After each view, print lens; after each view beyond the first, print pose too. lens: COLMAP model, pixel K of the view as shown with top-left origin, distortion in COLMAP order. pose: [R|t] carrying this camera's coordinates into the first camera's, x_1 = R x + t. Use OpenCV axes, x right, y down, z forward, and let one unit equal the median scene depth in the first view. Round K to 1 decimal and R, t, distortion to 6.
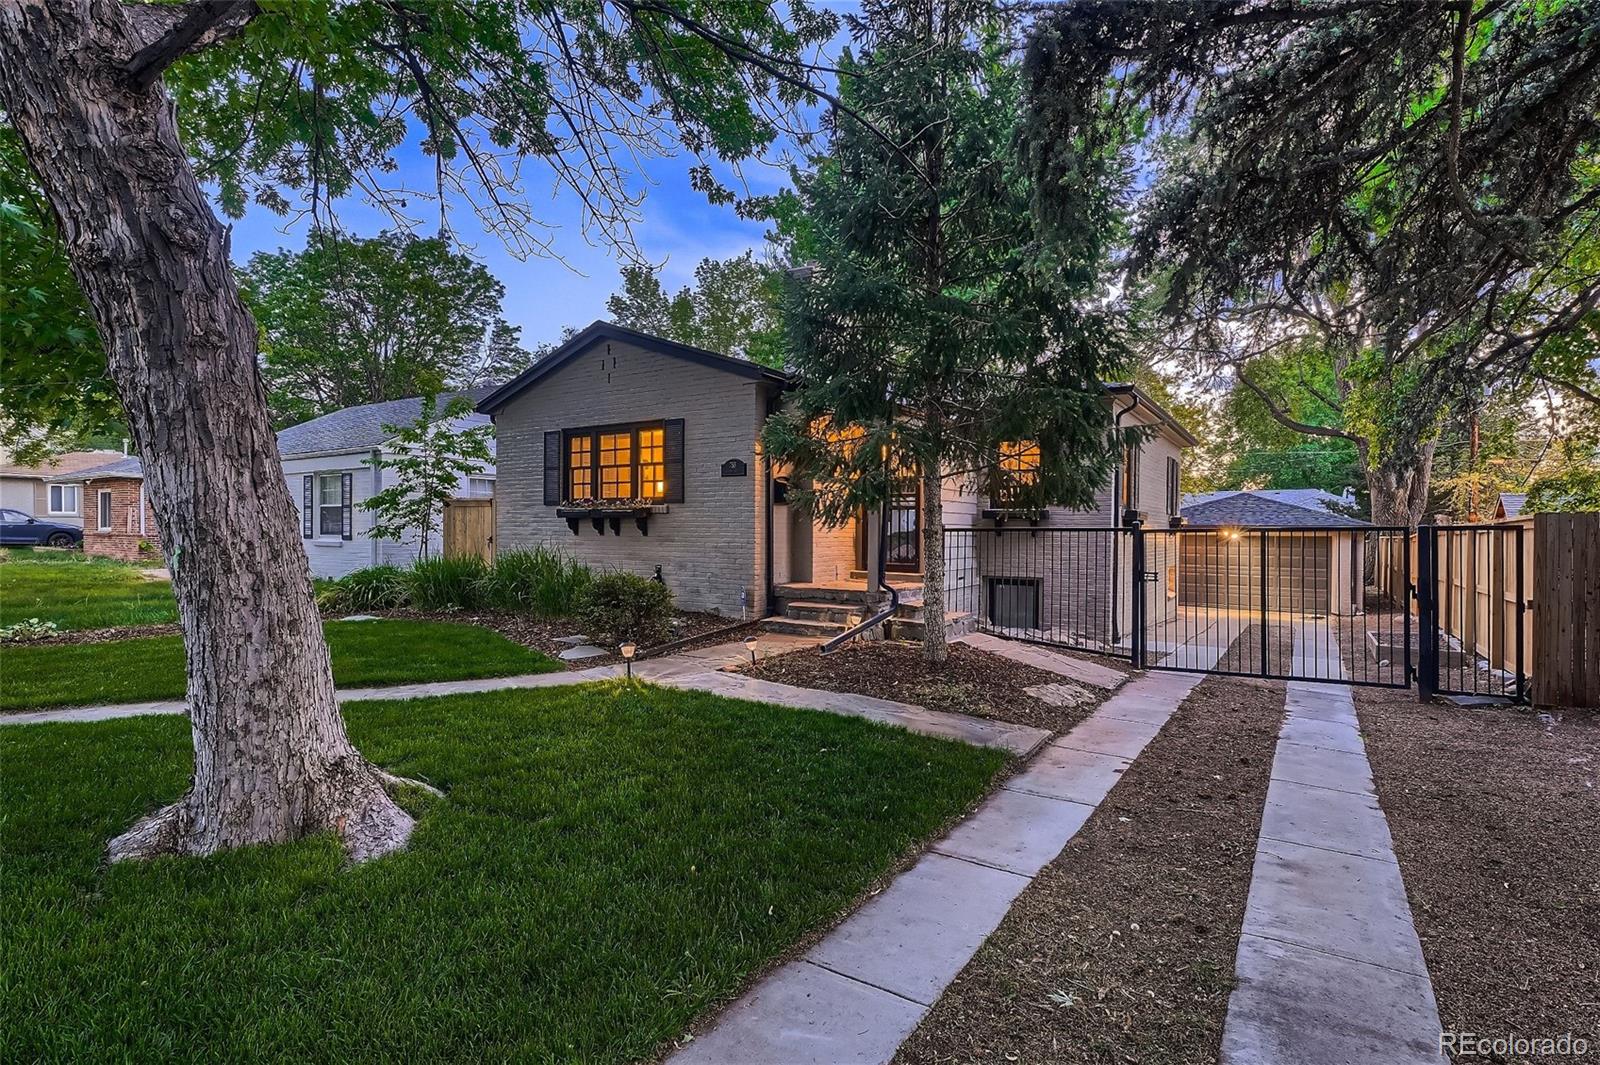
lens RADIAL K [[785.0, 0, 796.2], [0, 785.0, 523.3], [0, 0, 1]] dist [-0.009373, 0.001409]
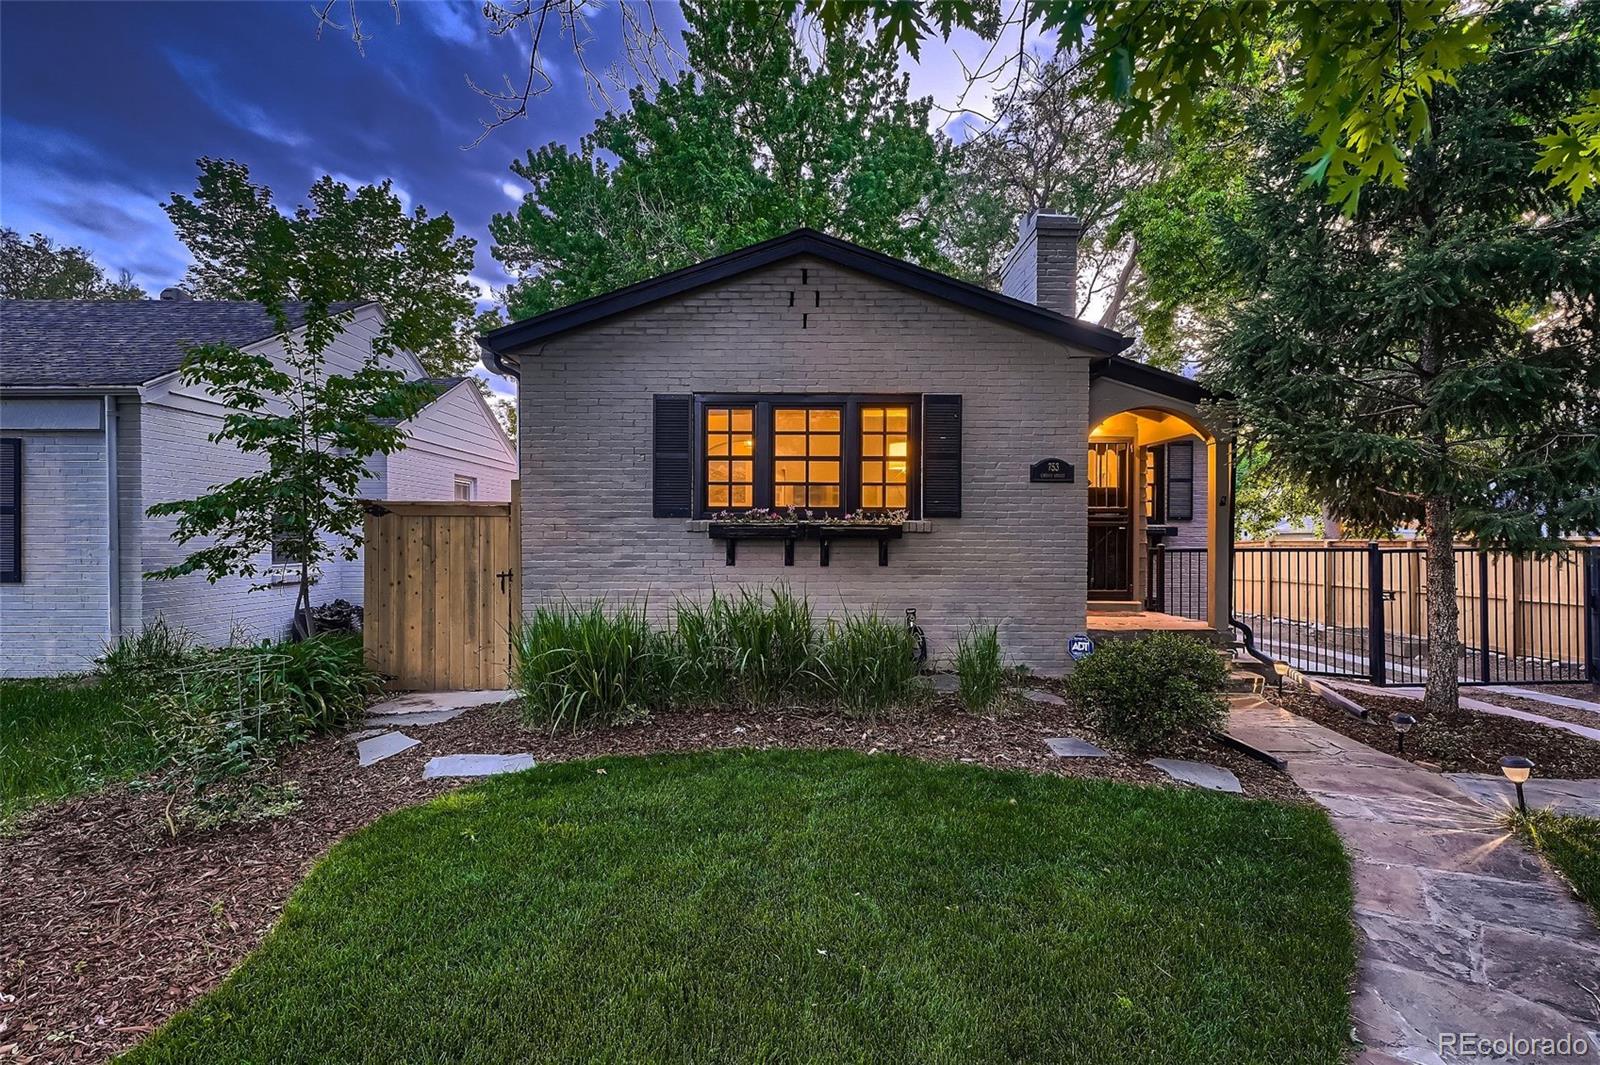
lens RADIAL K [[769.2, 0, 787.0], [0, 769.2, 540.3], [0, 0, 1]] dist [0.019447, -0.004759]
pose [[0.826828, 0.001537, 0.562453, -0.599028], [-0.000545, 0.999998, -0.001931, -0.004015], [-0.562454, 0.001290, 0.826827, 0.481896]]
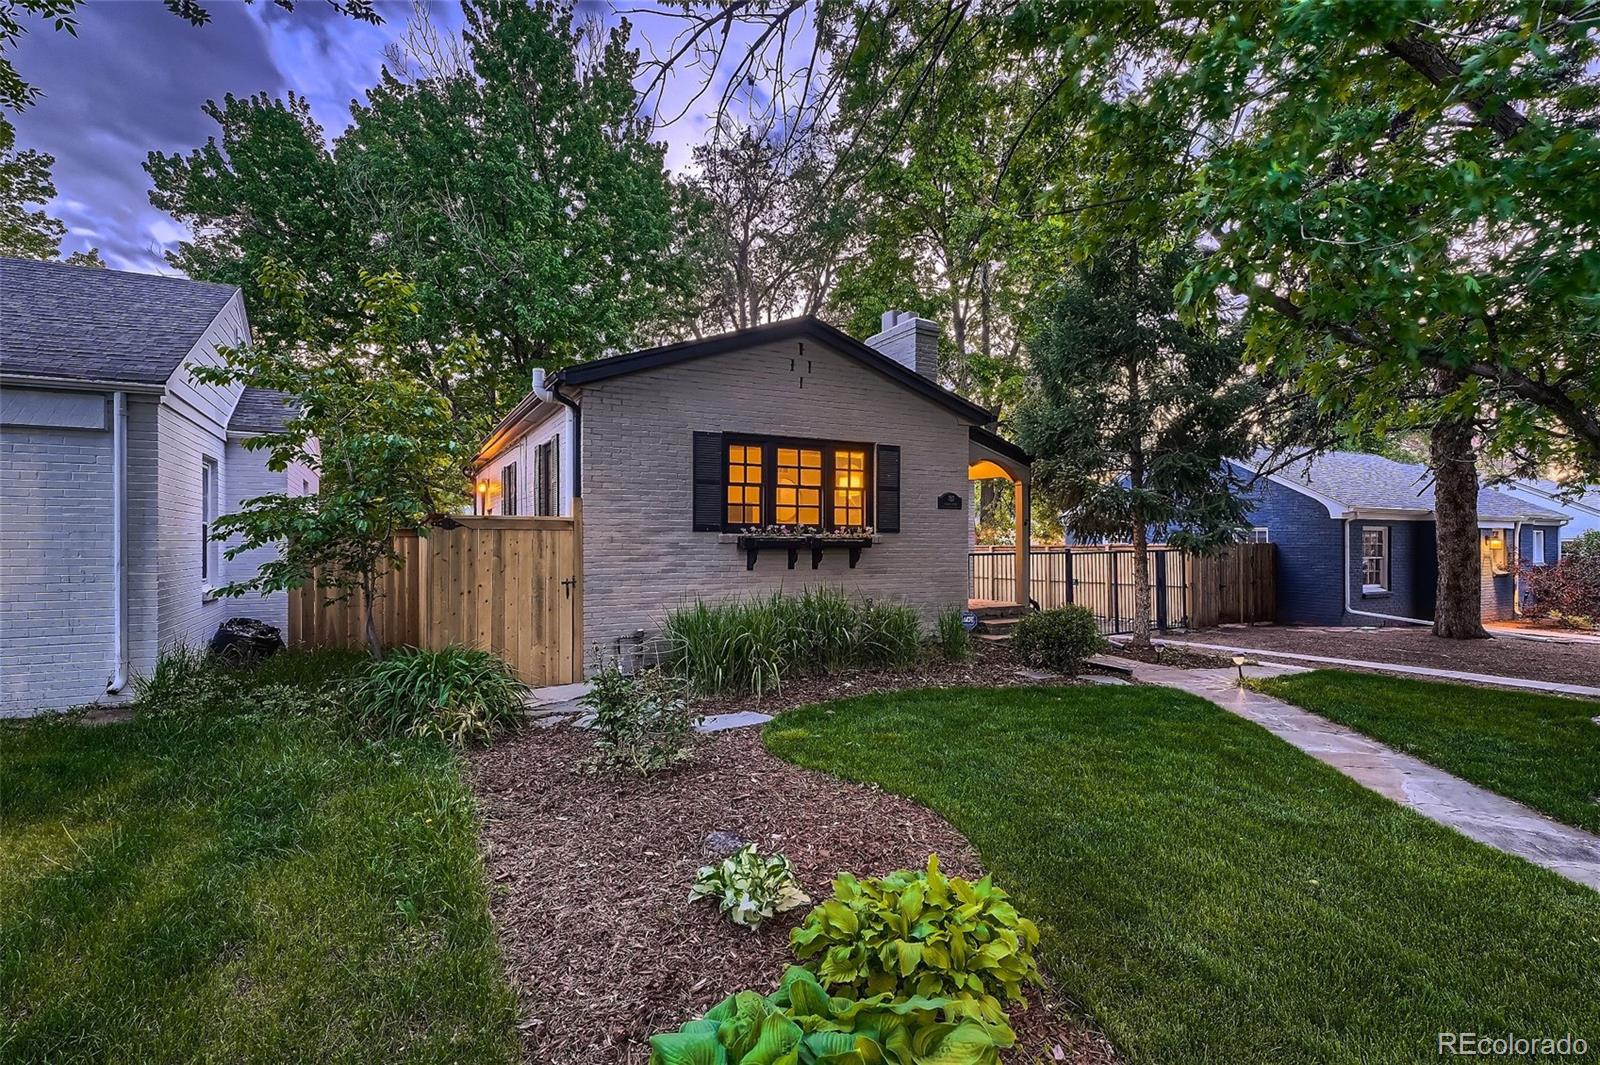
lens RADIAL K [[769.2, 0, 802.3], [0, 769.2, 528.6], [0, 0, 1]] dist [0.019447, -0.004759]
pose [[0.457801, 0.020009, 0.888829, -0.960110], [0.004568, 0.999681, -0.024857, -0.007347], [-0.889043, 0.015439, 0.457564, 0.615679]]
